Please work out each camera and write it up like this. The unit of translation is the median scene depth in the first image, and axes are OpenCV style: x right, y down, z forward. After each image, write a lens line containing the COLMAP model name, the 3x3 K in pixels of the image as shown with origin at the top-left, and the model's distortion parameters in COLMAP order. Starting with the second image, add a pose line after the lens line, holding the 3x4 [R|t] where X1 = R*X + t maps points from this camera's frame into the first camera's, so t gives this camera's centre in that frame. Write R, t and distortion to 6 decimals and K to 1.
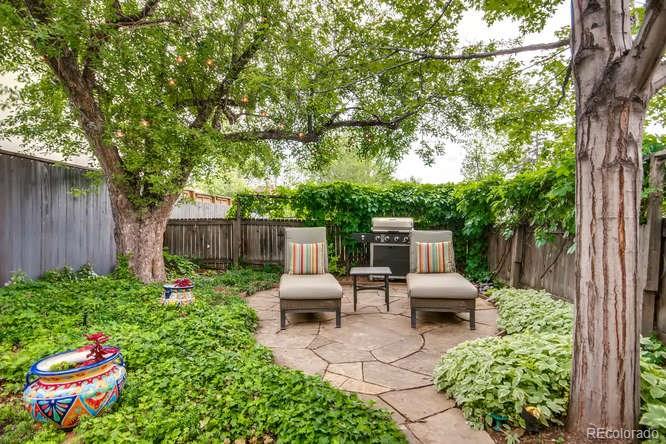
lens RADIAL K [[366.4, 0, 333.0], [0, 366.4, 222.0], [0, 0, 1]] dist [0.001933, 0.000672]
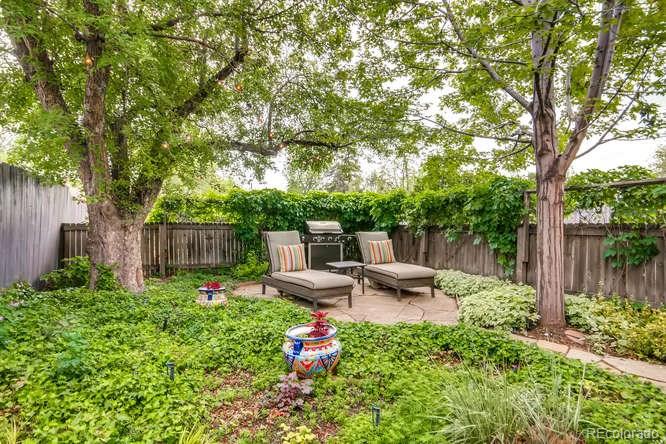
lens RADIAL K [[379.7, 0, 332.3], [0, 379.7, 214.3], [0, 0, 1]] dist [-0.003948, -0.000783]
pose [[0.875110, 0.001480, 0.483922, -0.525261], [0.006208, 0.999879, -0.014284, -0.021106], [-0.483884, 0.015505, 0.874995, -0.126475]]
